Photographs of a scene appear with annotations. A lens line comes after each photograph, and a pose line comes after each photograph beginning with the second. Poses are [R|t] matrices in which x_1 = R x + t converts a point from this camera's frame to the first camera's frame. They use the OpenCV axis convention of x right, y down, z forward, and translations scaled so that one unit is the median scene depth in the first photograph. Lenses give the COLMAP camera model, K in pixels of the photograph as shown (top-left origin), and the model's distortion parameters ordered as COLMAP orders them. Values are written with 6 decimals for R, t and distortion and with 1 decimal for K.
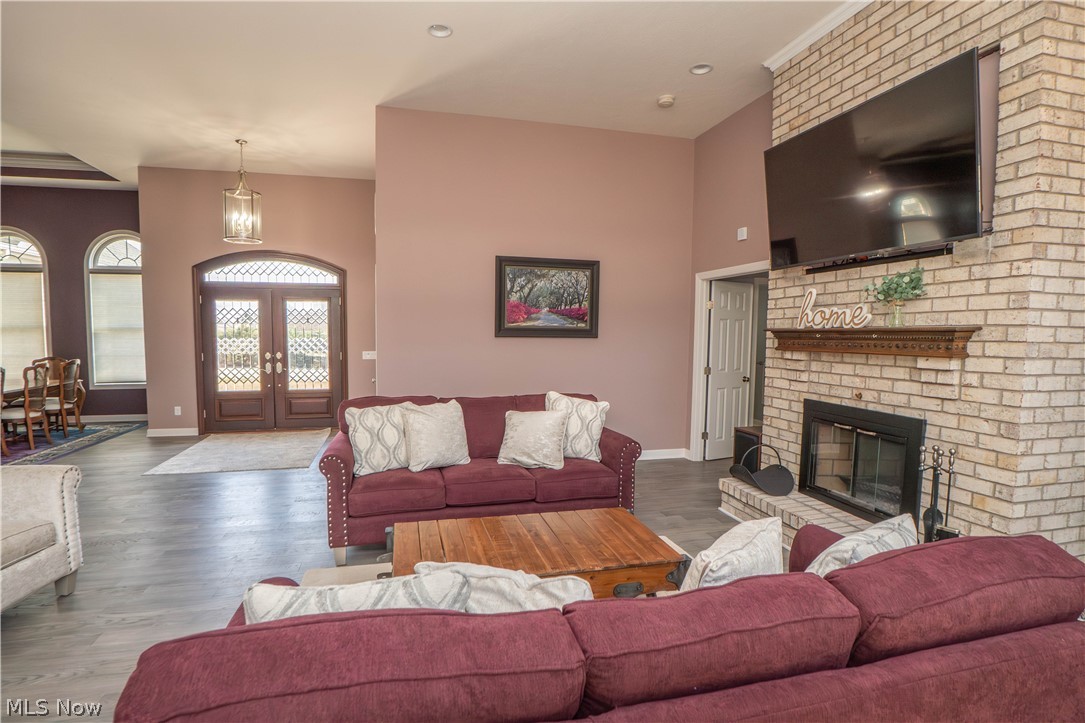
lens RADIAL K [[533.8, 0, 515.3], [0, 533.8, 373.3], [0, 0, 1]] dist [-0.048434, 0.009852]
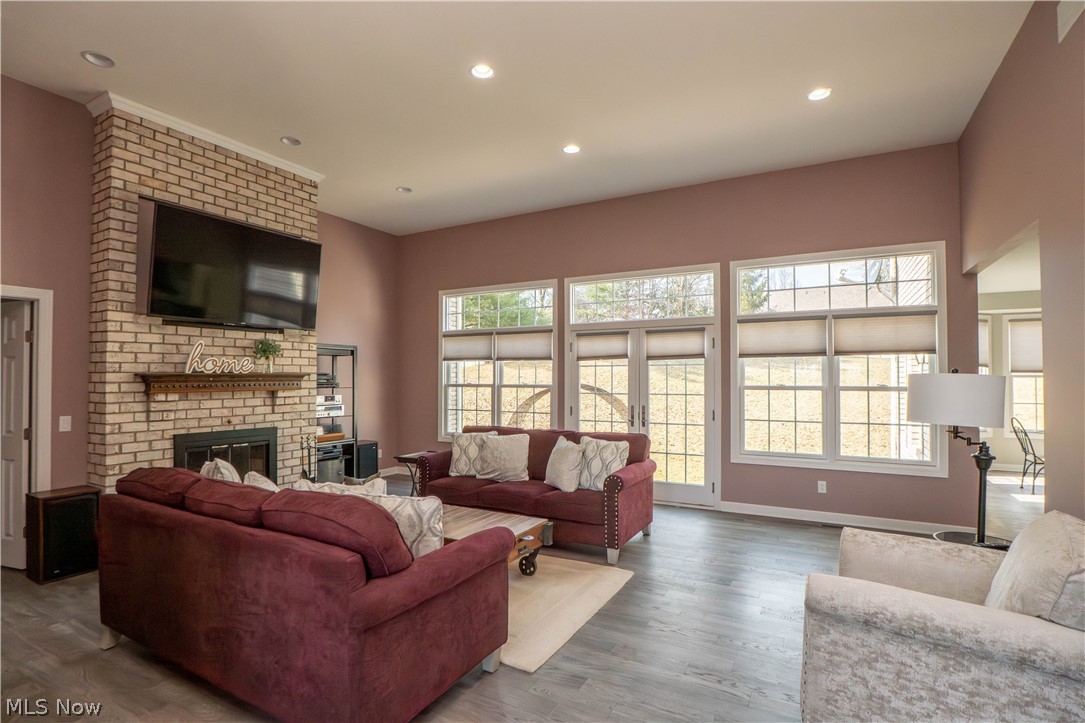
lens RADIAL K [[533.8, 0, 519.3], [0, 533.8, 373.8], [0, 0, 1]] dist [-0.048434, 0.009852]
pose [[-0.731156, -0.000098, 0.682210, -0.796525], [0.049149, 0.997394, 0.052818, -0.110365], [-0.680438, 0.072148, -0.729246, 1.365145]]
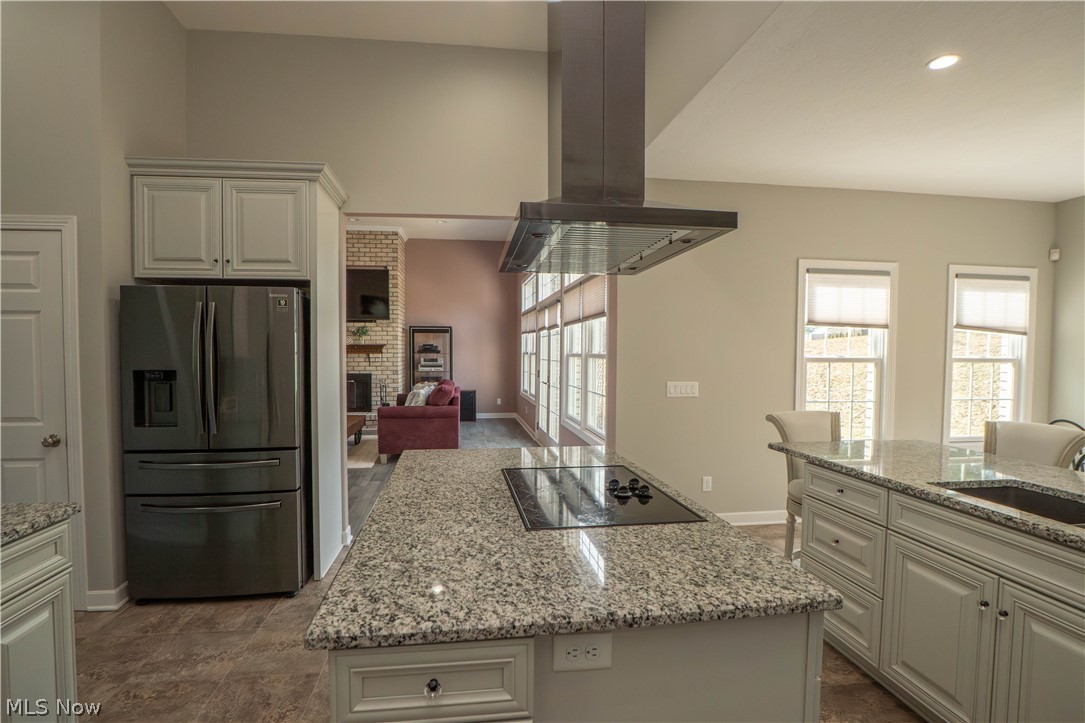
lens RADIAL K [[533.8, 0, 530.6], [0, 533.8, 369.1], [0, 0, 1]] dist [-0.048434, 0.009852]
pose [[0.106484, -0.042146, 0.993421, -1.861872], [0.074119, 0.996658, 0.034339, 0.018997], [-0.991548, 0.069975, 0.109252, -0.258813]]
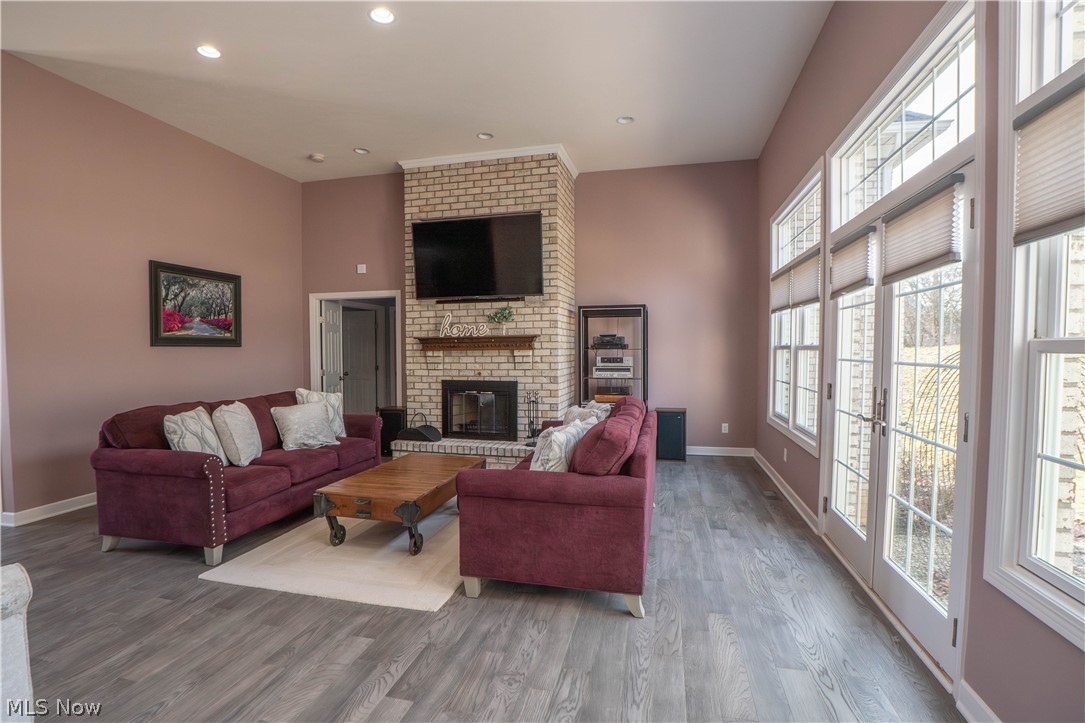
lens RADIAL K [[528.2, 0, 537.5], [0, 528.2, 368.2], [0, 0, 1]] dist [-0.037142, -0.000872]
pose [[0.460167, -0.042936, 0.886794, -0.798576], [0.077916, 0.996929, 0.007837, 0.023332], [-0.884407, 0.065489, 0.462099, -0.021502]]
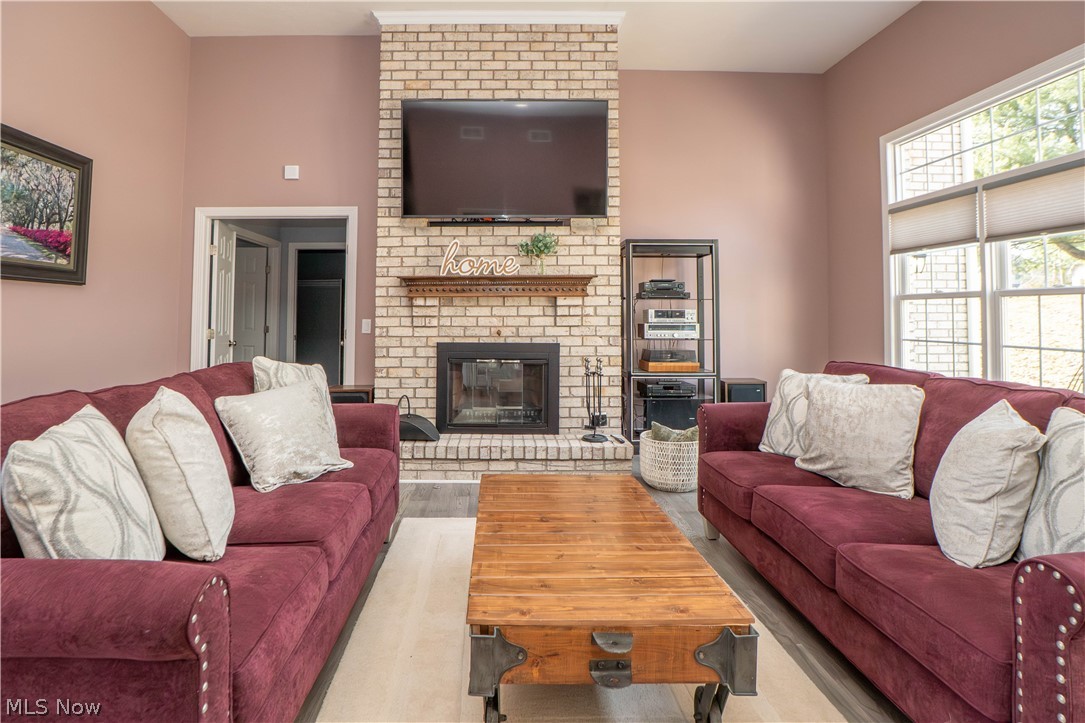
lens RADIAL K [[558.5, 0, 527.4], [0, 558.5, 290.8], [0, 0, 1]] dist [-0.047518, 0.003873]
pose [[0.205000, 0.034469, 0.978155, -0.537491], [0.077171, 0.995699, -0.051261, 0.016669], [-0.975715, 0.085993, 0.201459, 0.613878]]
